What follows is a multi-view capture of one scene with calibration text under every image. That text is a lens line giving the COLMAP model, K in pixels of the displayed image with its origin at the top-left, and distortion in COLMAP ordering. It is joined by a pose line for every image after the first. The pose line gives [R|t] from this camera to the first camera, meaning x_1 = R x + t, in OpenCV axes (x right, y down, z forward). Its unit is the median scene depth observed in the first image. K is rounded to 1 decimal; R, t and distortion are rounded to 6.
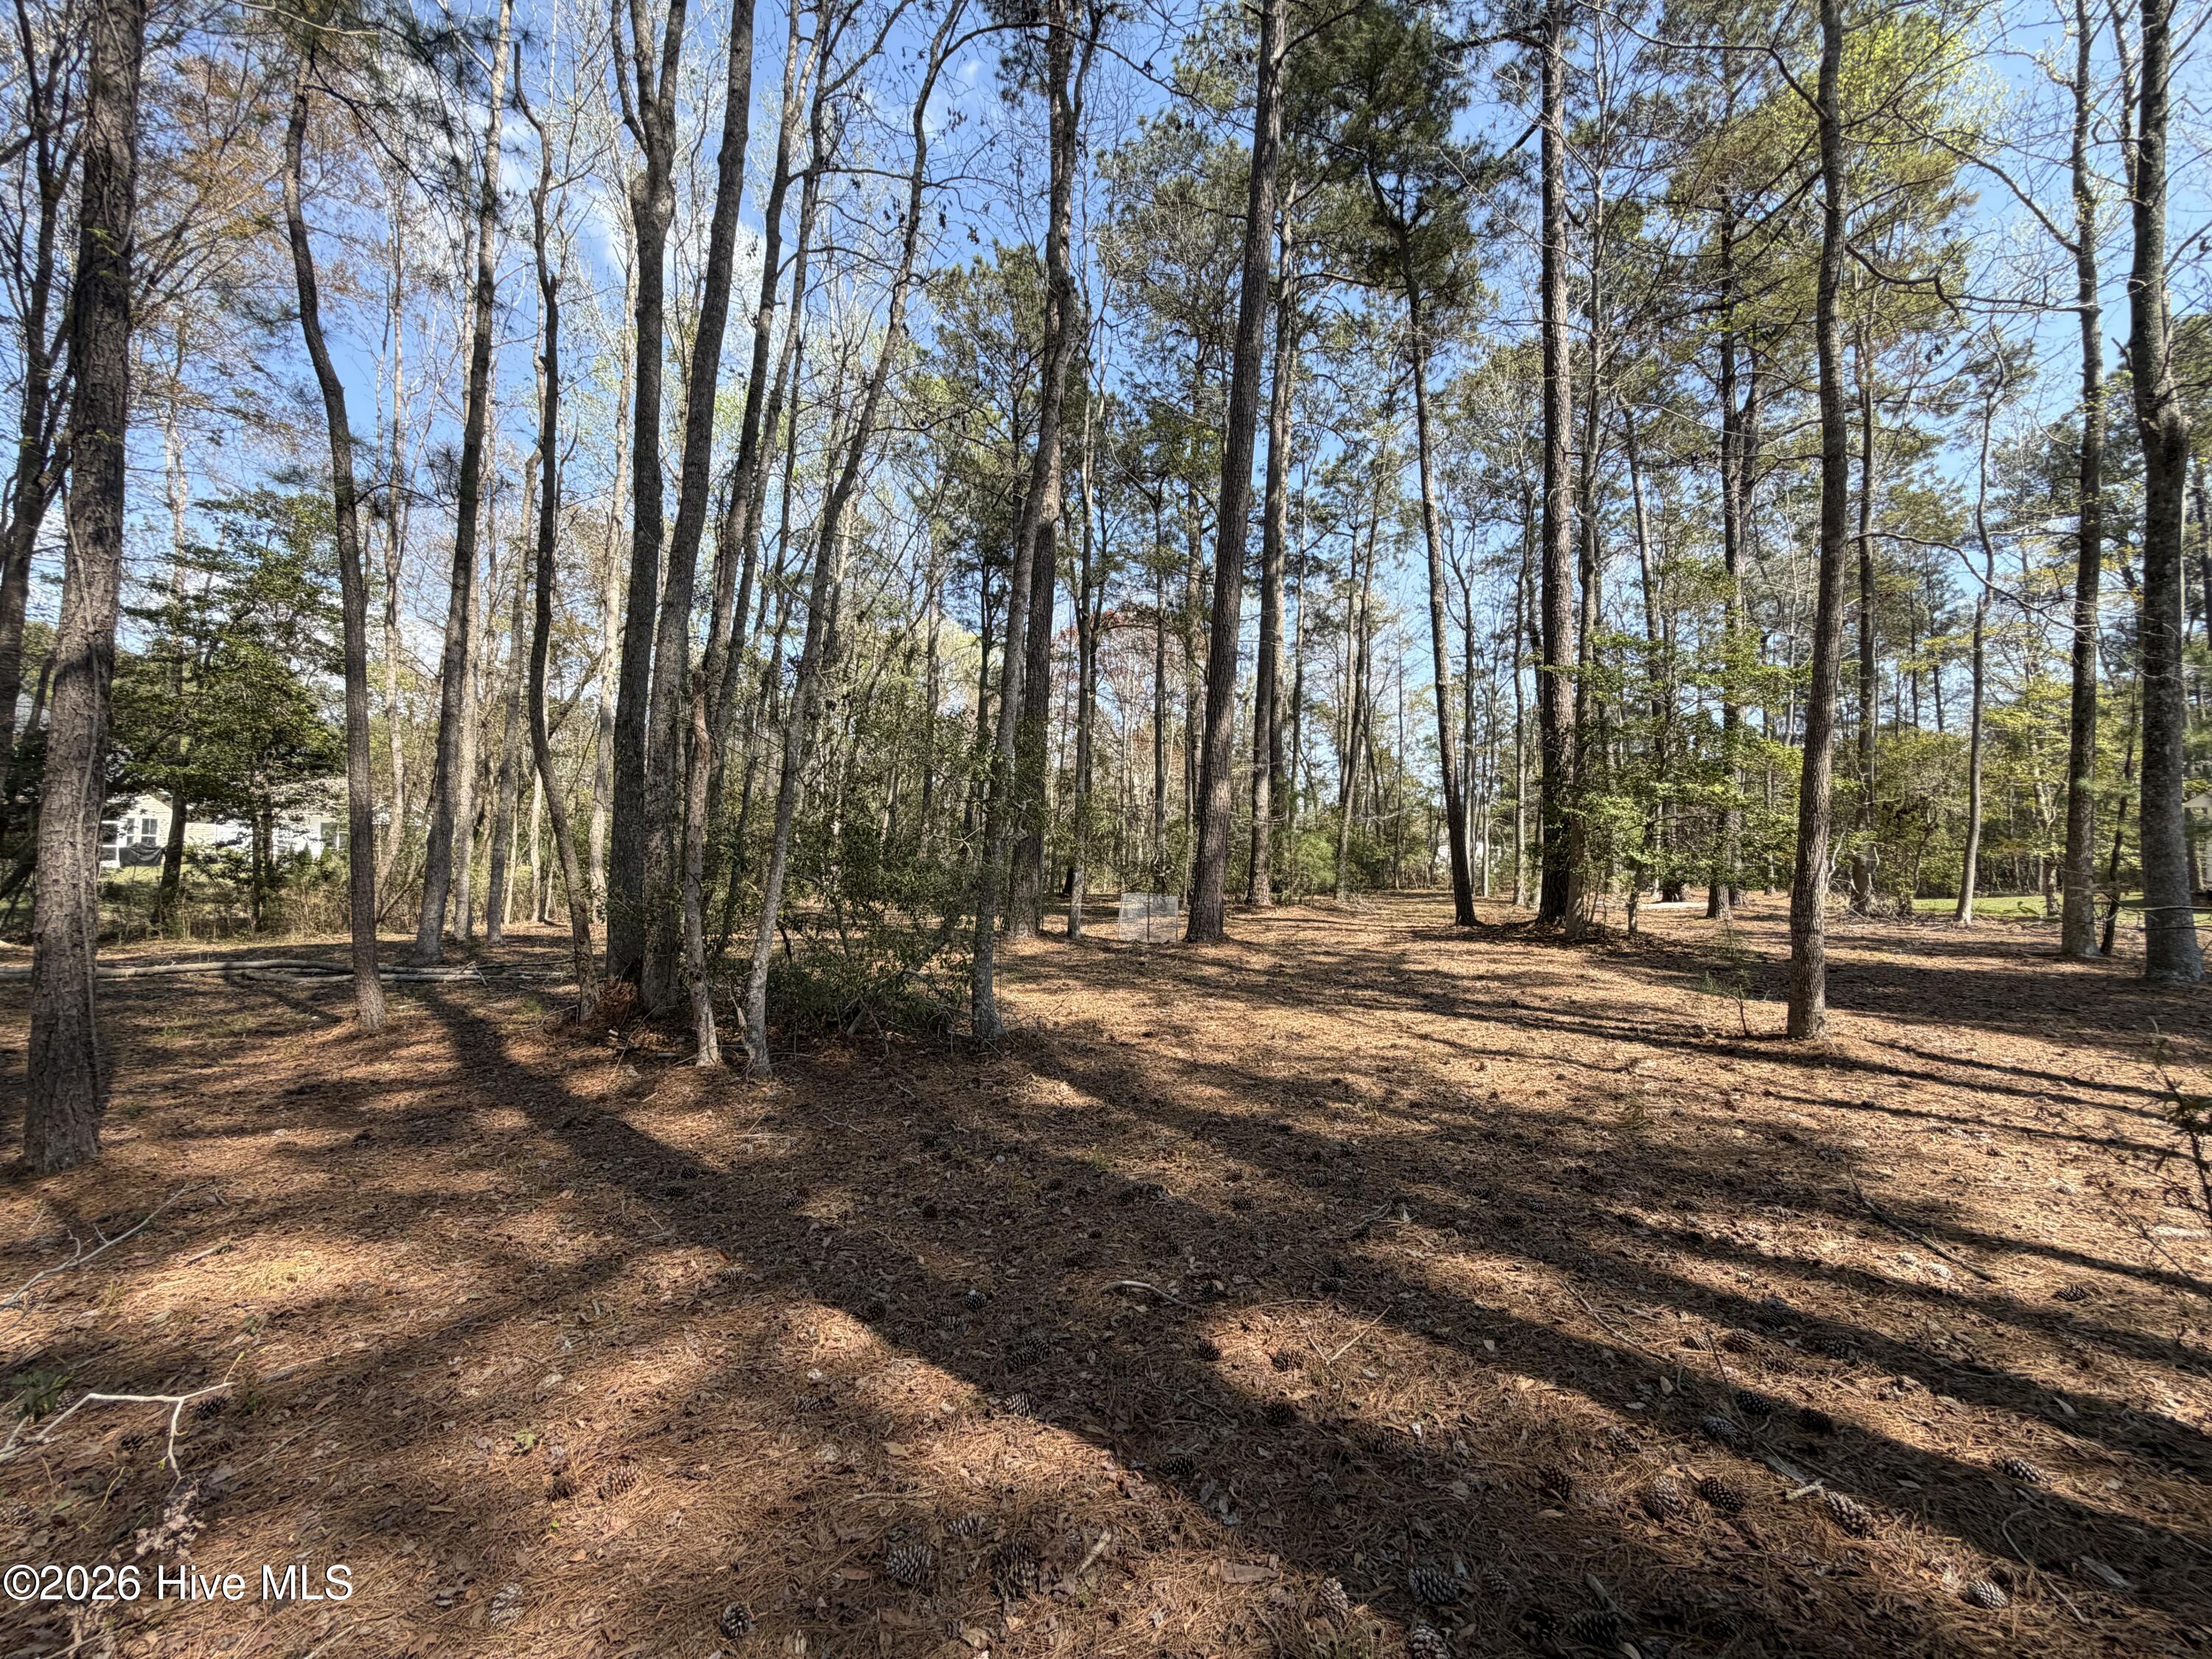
lens RADIAL K [[880.9, 0, 1099.3], [0, 880.9, 828.0], [0, 0, 1]] dist [-0.000610, -0.000004]
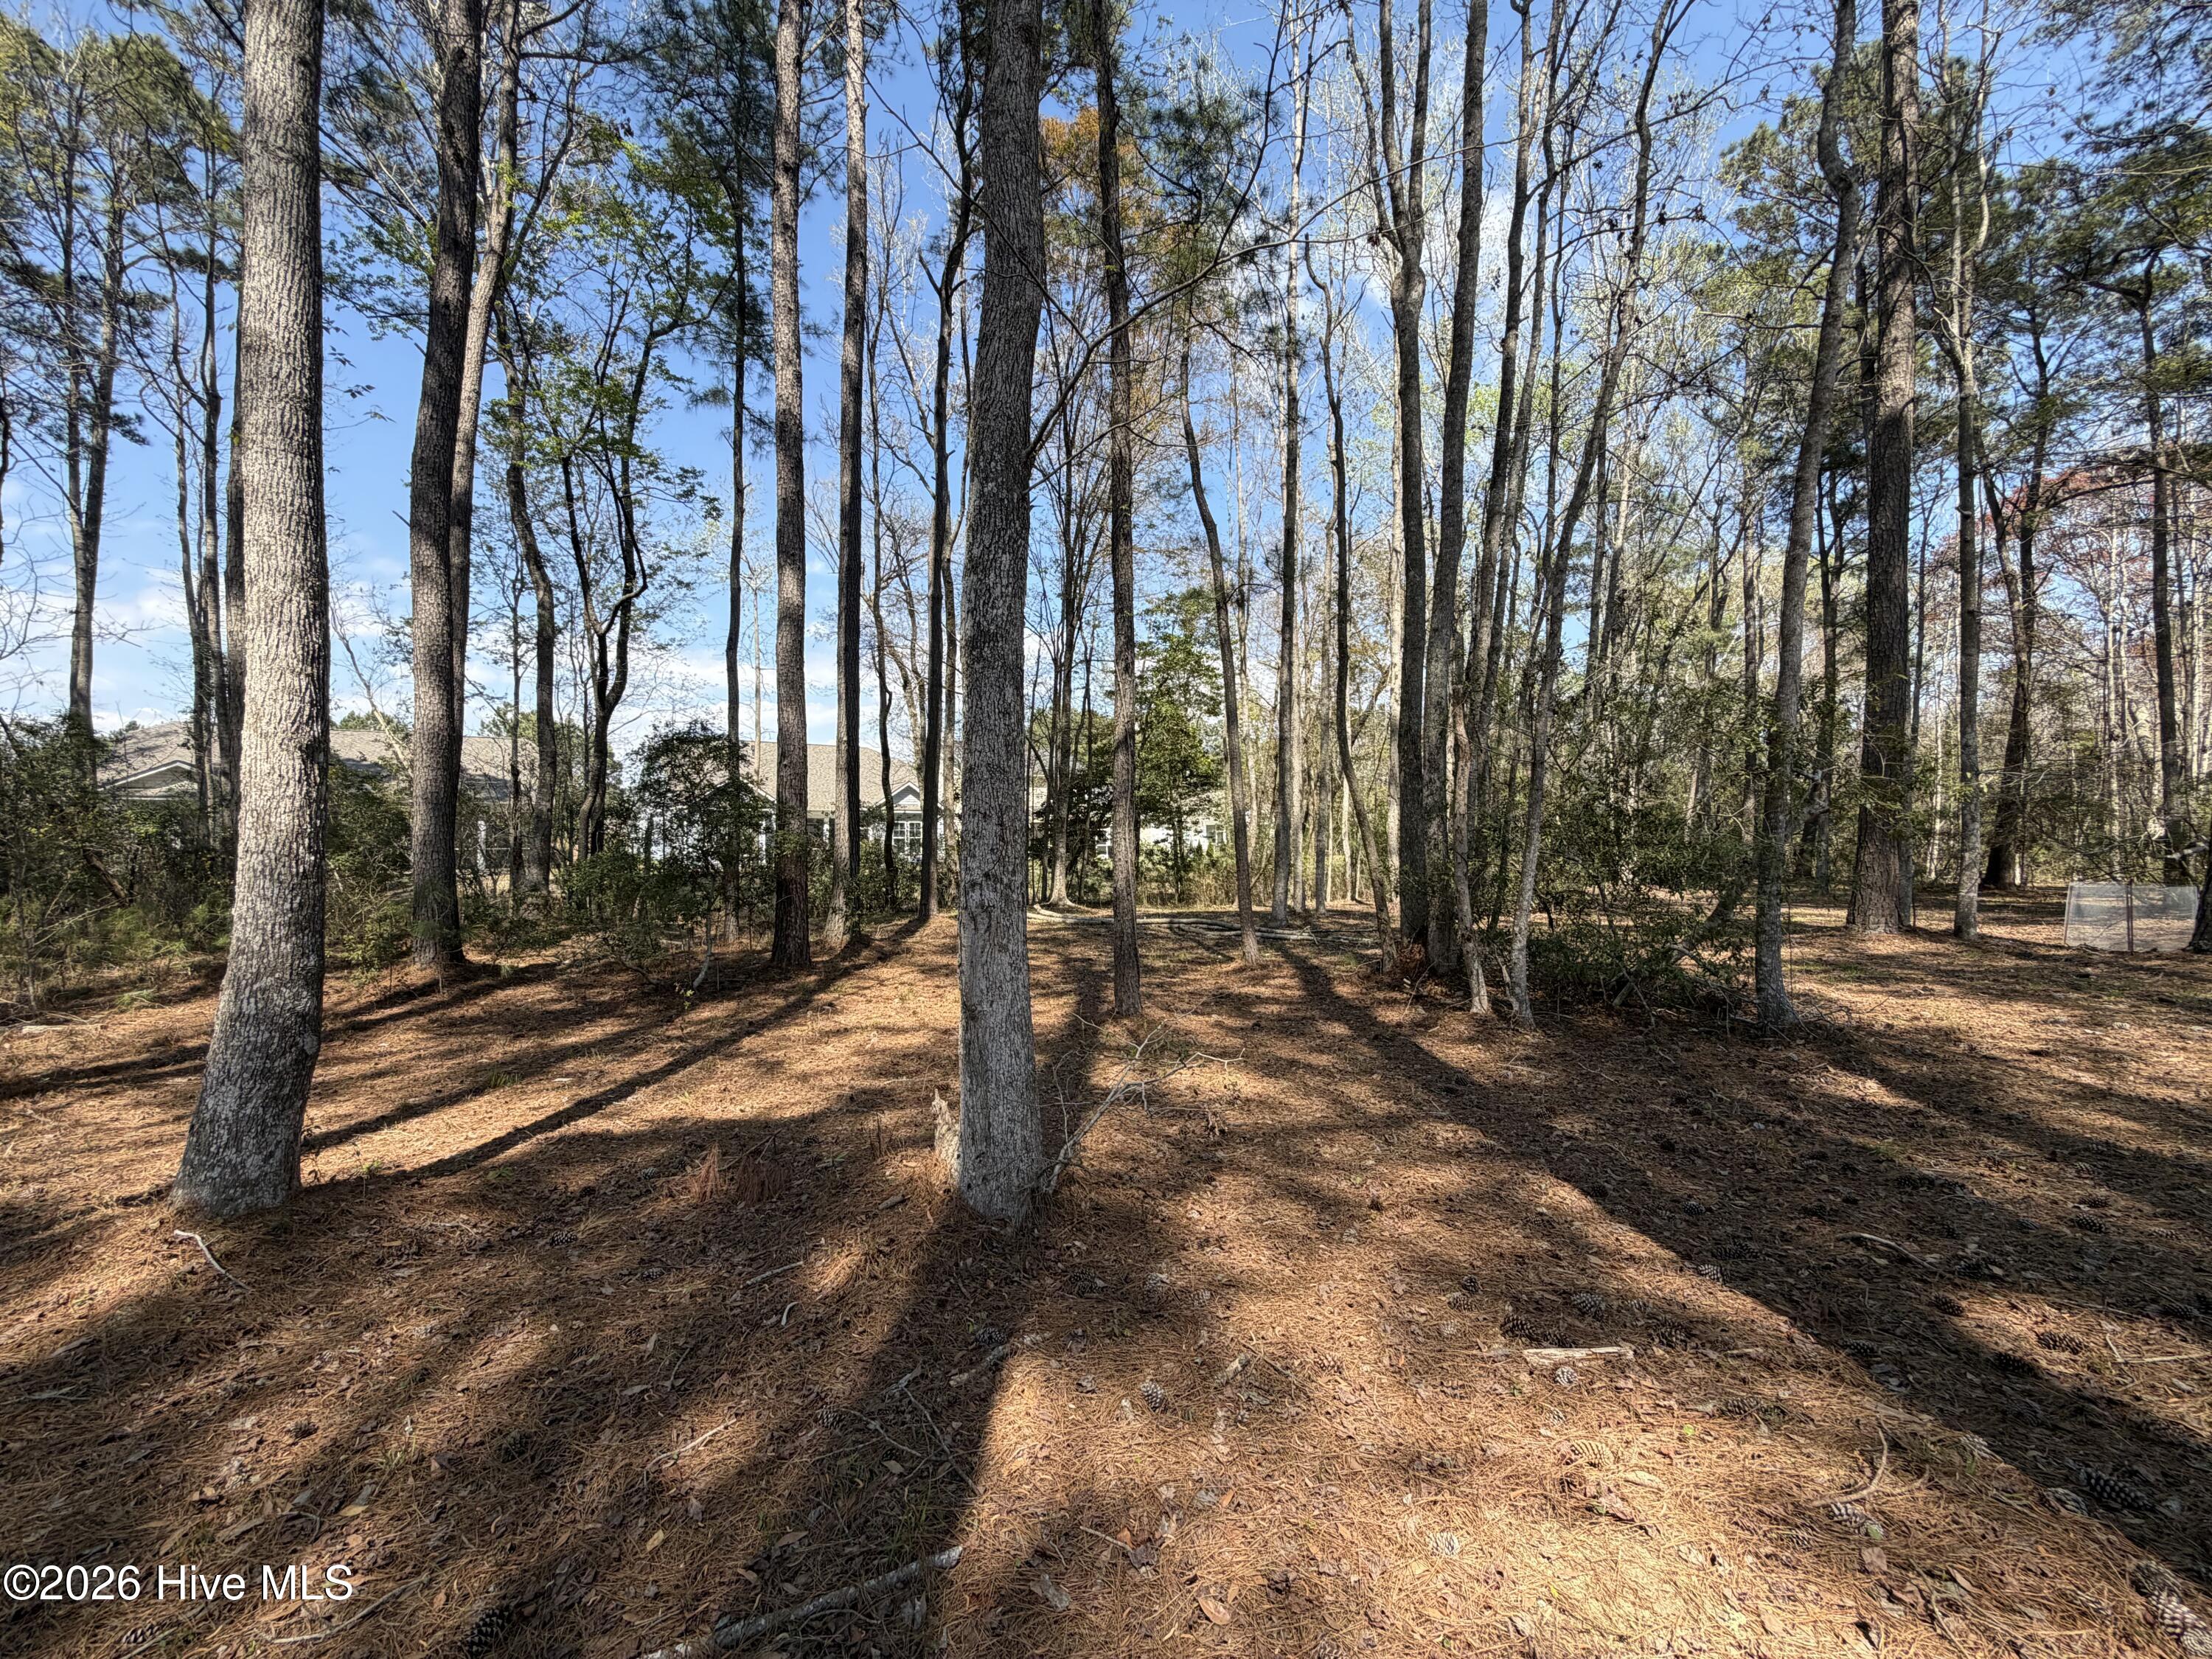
lens RADIAL K [[882.3, 0, 1099.1], [0, 882.3, 826.8], [0, 0, 1]] dist [-0.000132, 0.000735]
pose [[0.665078, -0.034716, -0.745966, 0.068110], [0.043063, 0.999040, -0.008099, 0.002475], [0.745531, -0.026737, 0.665935, -0.105936]]
